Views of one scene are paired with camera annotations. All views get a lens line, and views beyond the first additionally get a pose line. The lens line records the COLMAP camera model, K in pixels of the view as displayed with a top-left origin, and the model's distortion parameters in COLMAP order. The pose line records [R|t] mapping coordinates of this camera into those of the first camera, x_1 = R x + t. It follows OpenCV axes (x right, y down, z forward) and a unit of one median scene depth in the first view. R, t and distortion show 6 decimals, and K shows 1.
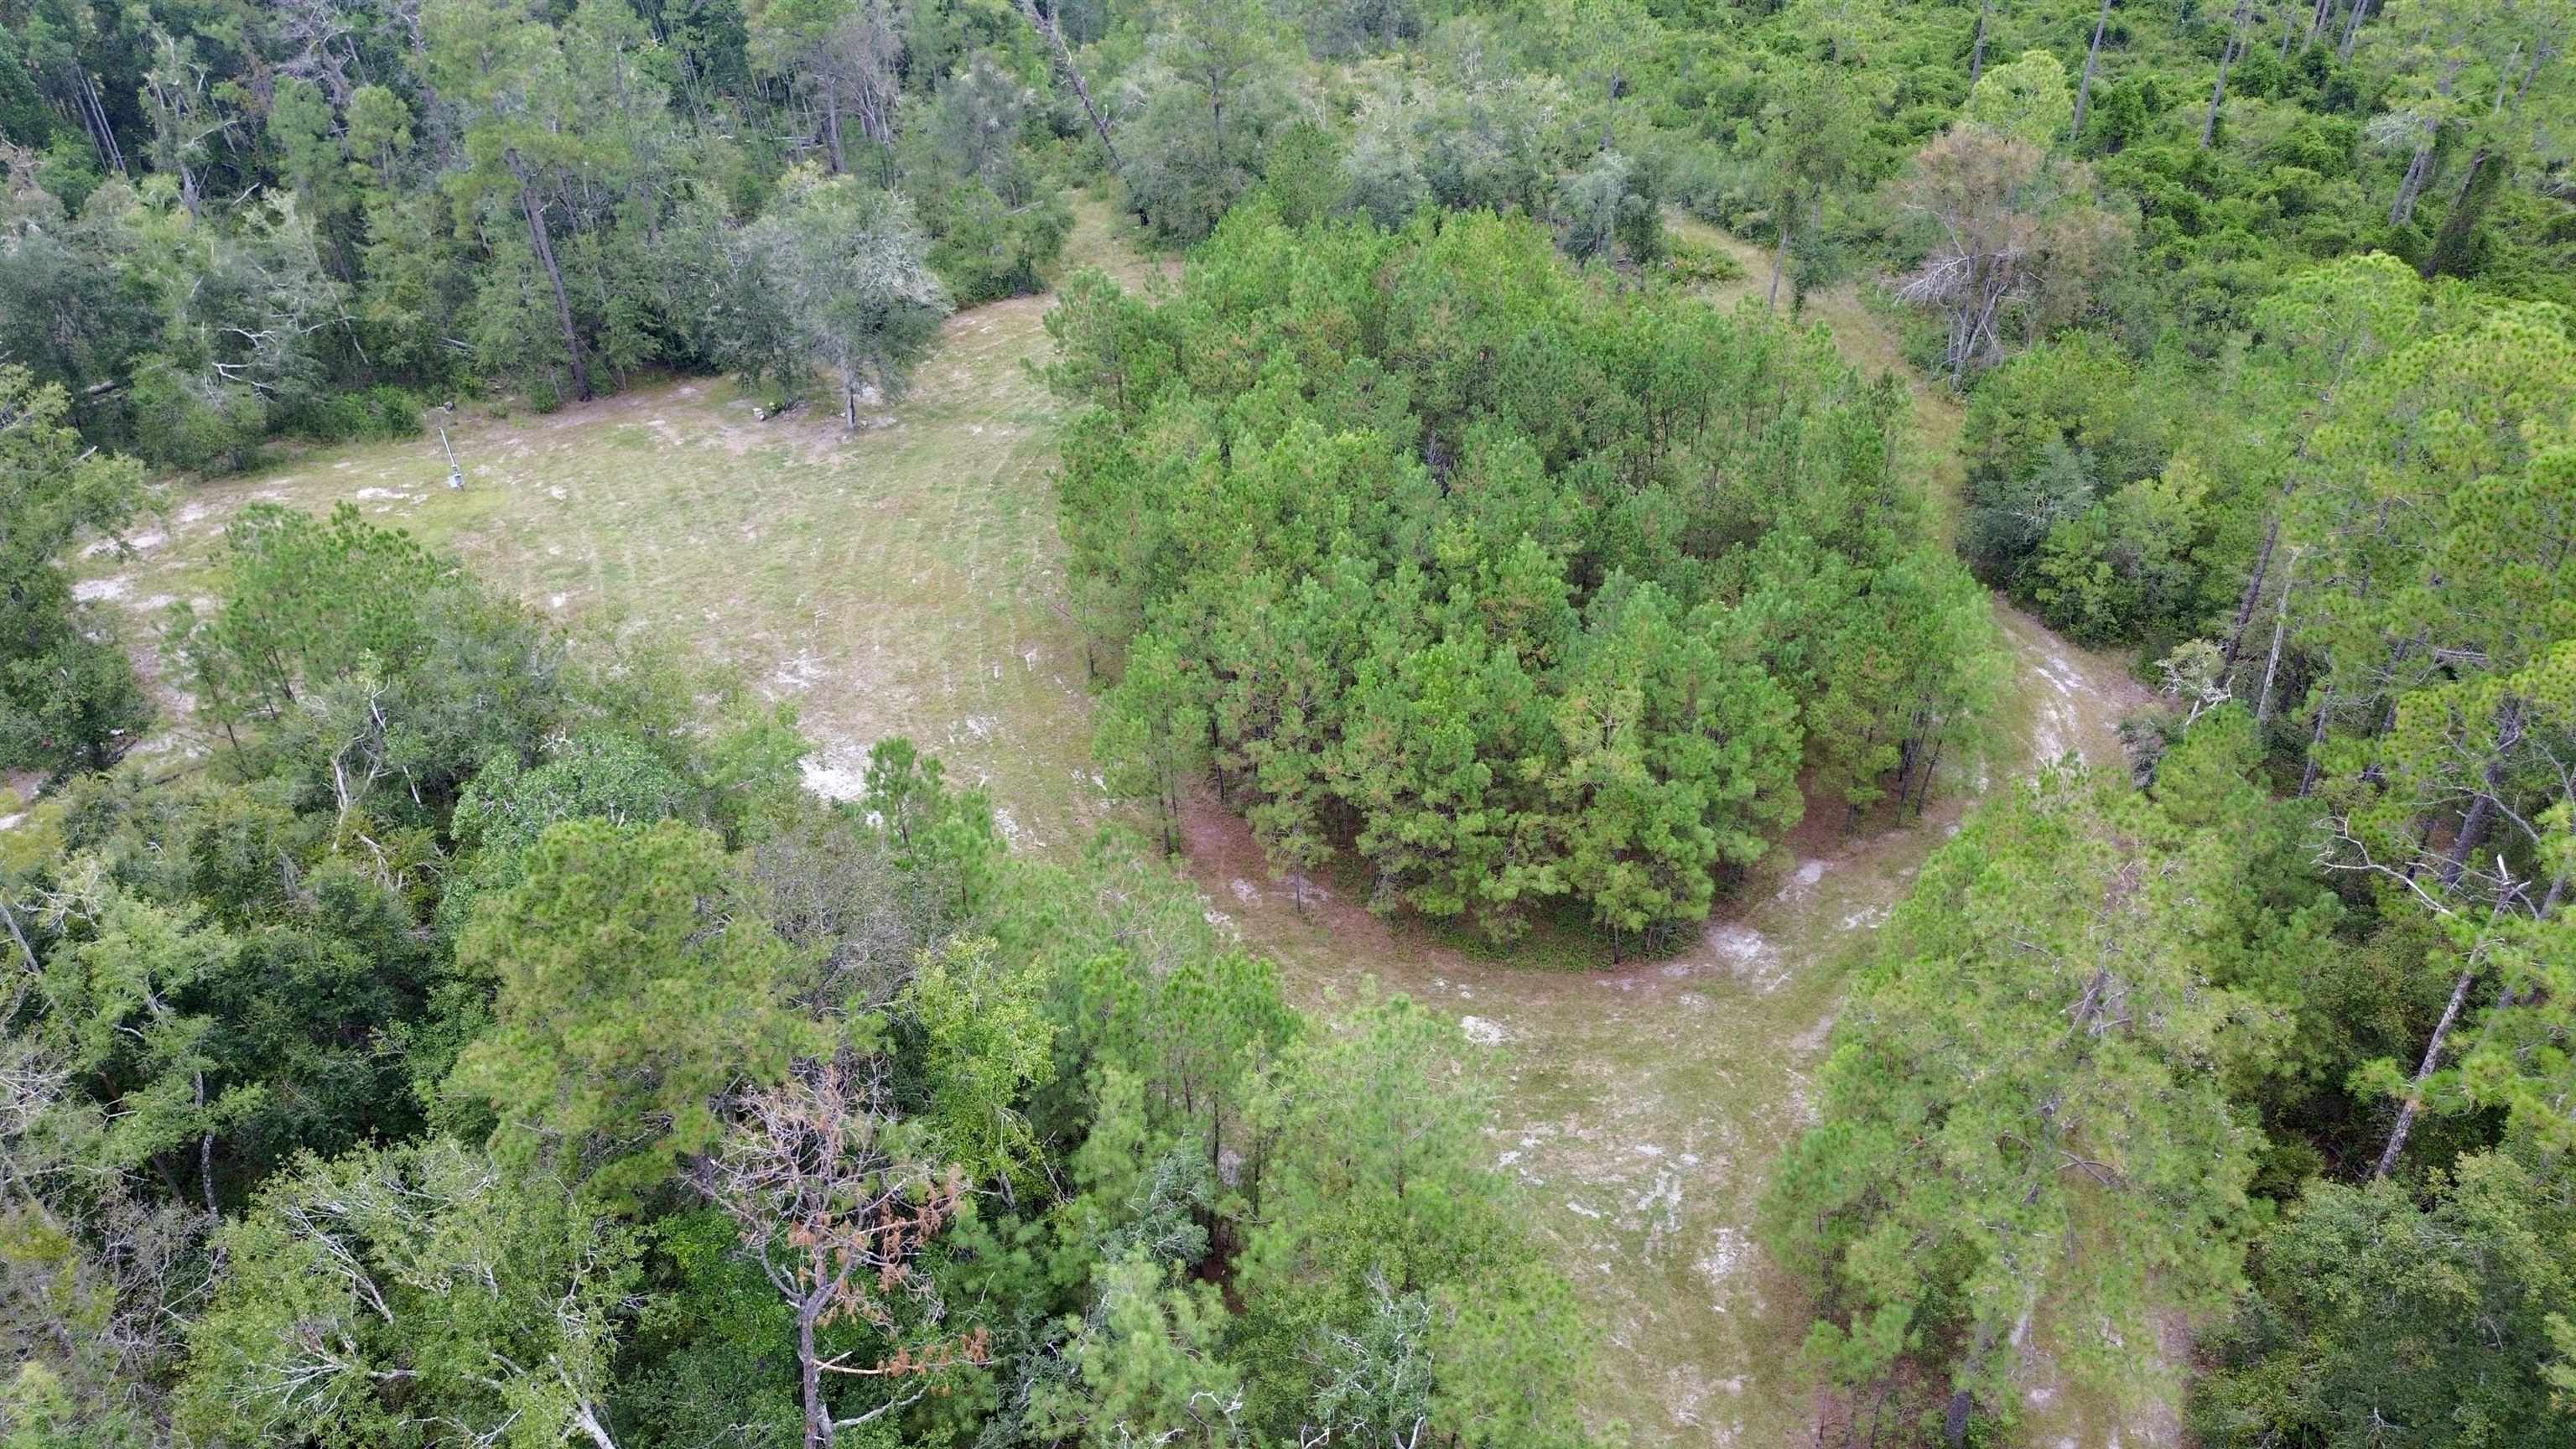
lens RADIAL K [[1830.0, 0, 1311.8], [0, 1830.0, 714.9], [0, 0, 1]] dist [0.072092, -0.067967]
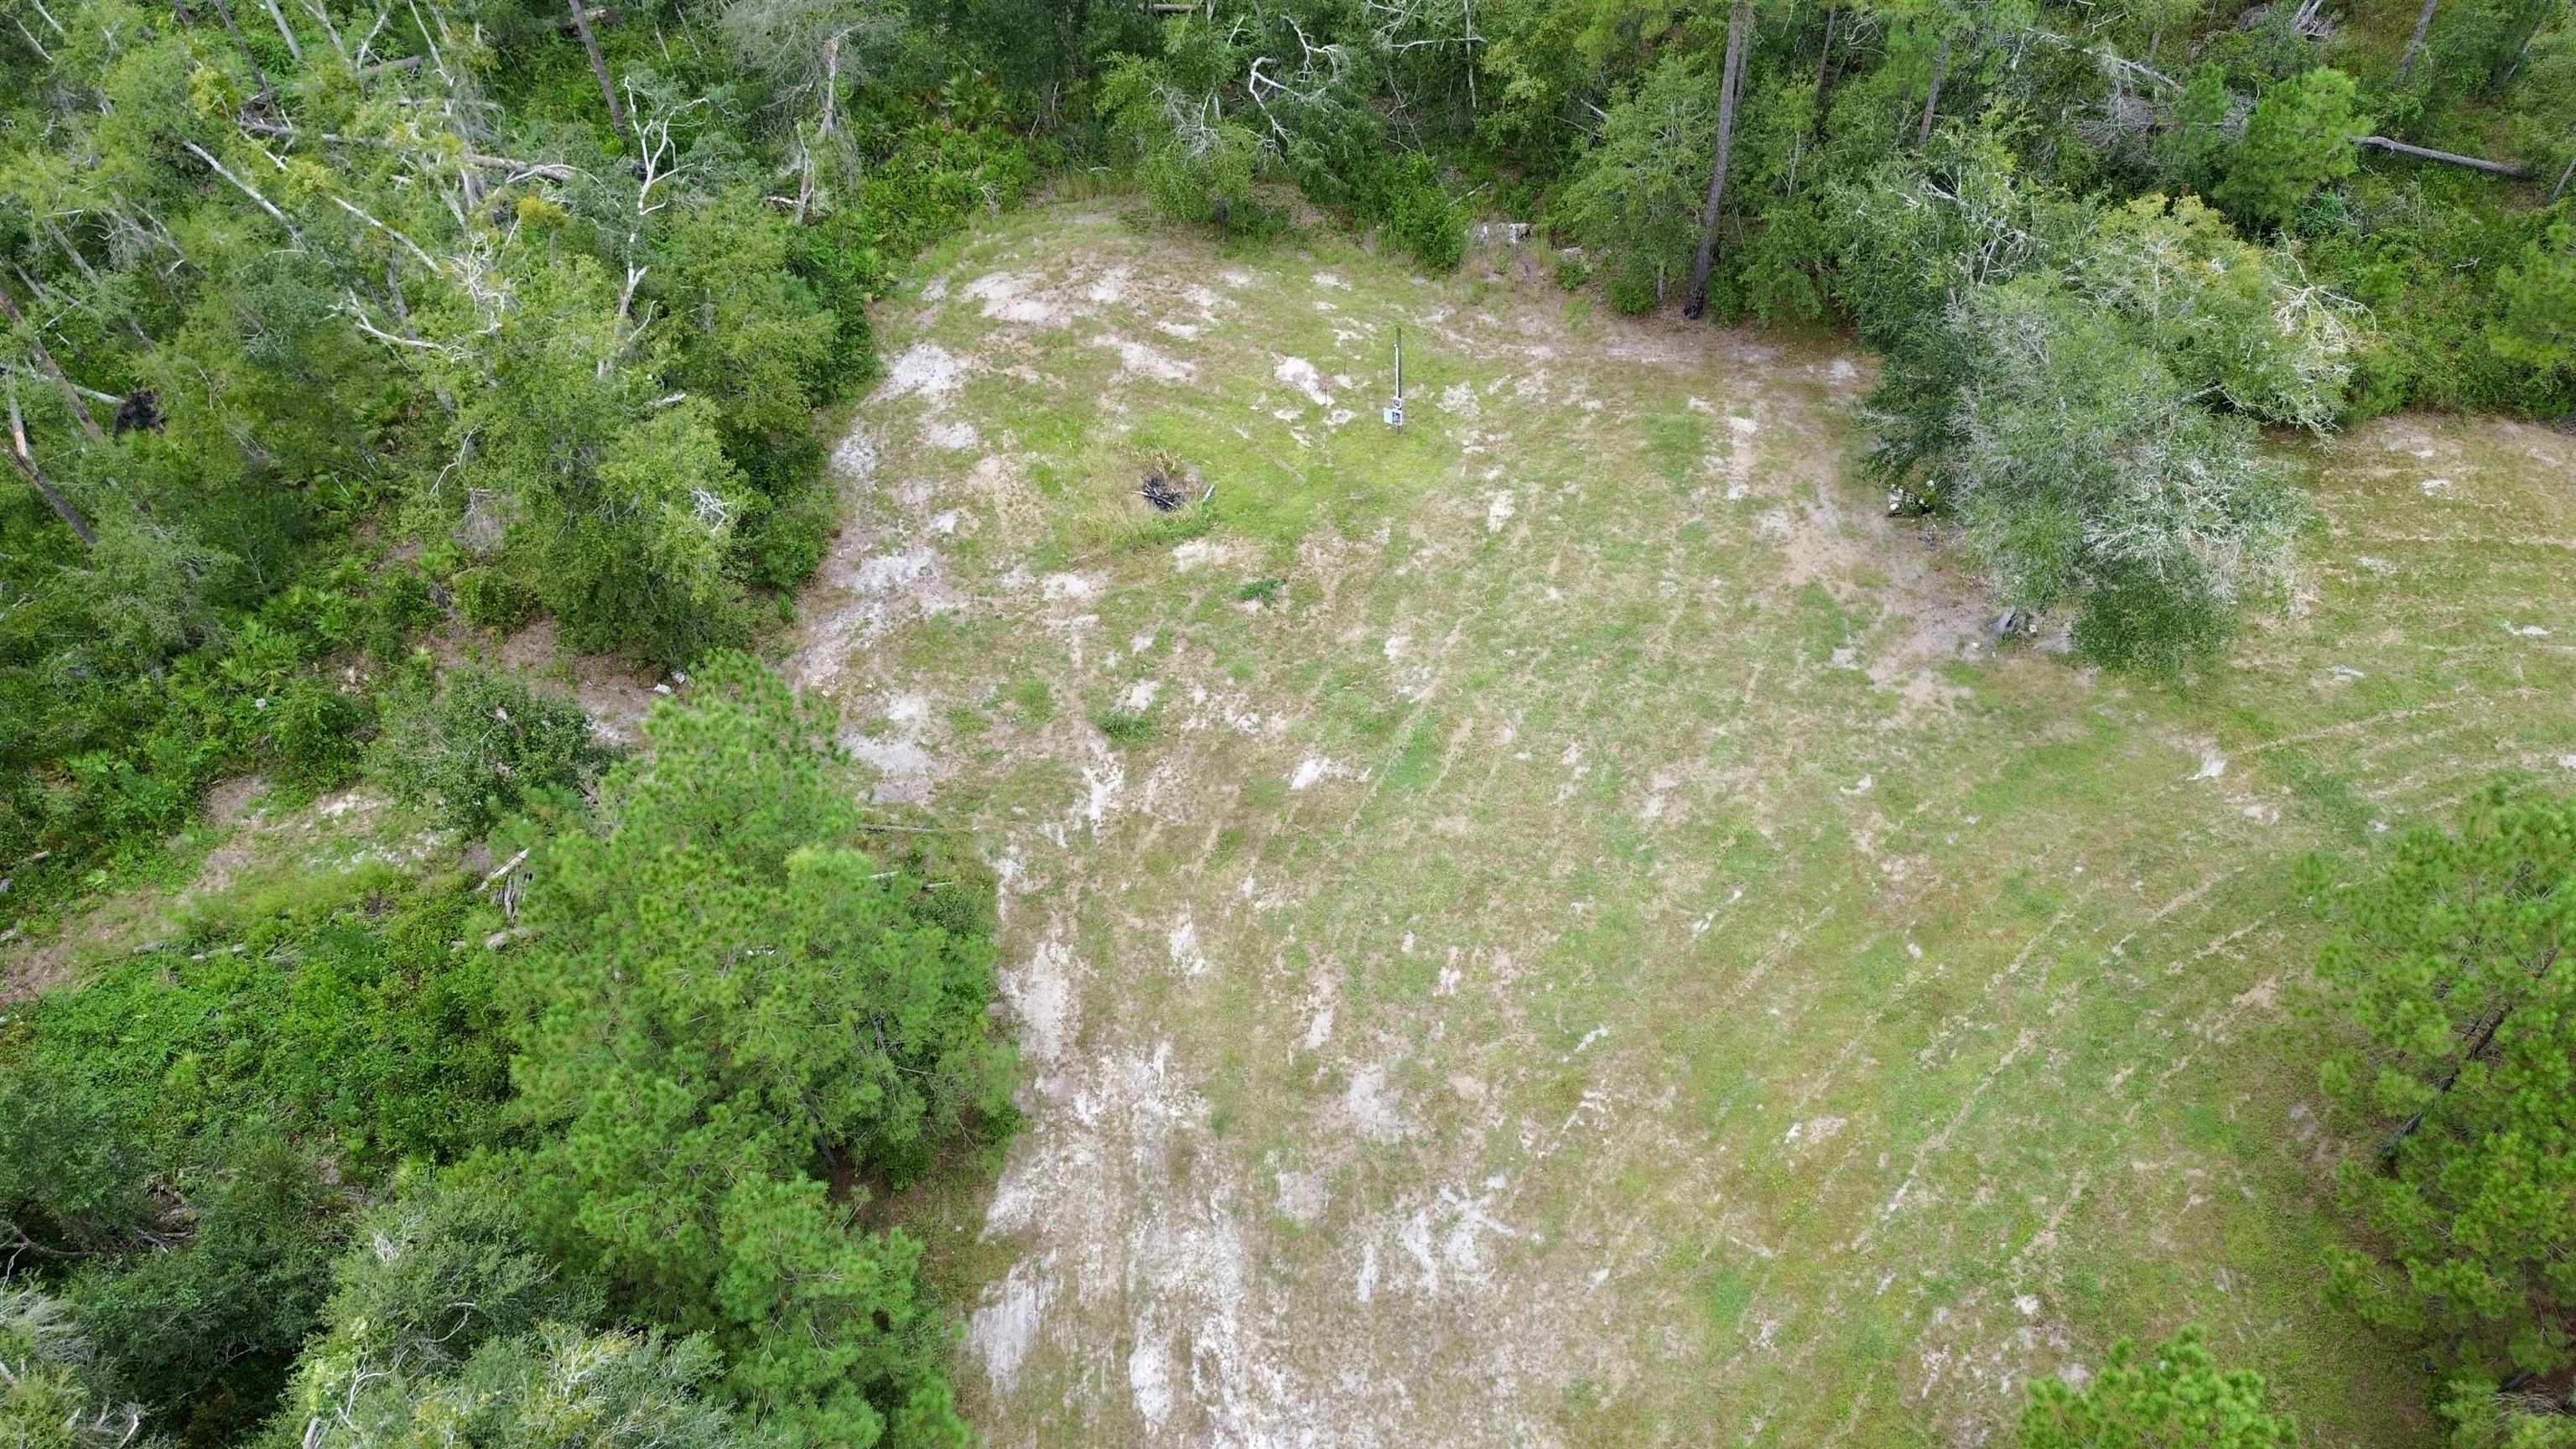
lens RADIAL K [[1830.0, 0, 1290.7], [0, 1830.0, 715.6], [0, 0, 1]] dist [0.072092, -0.067967]
pose [[0.648496, 0.591230, -0.479479, -0.119669], [-0.404535, 0.801247, 0.440857, -0.310825], [0.644829, -0.091928, 0.758778, 0.488633]]
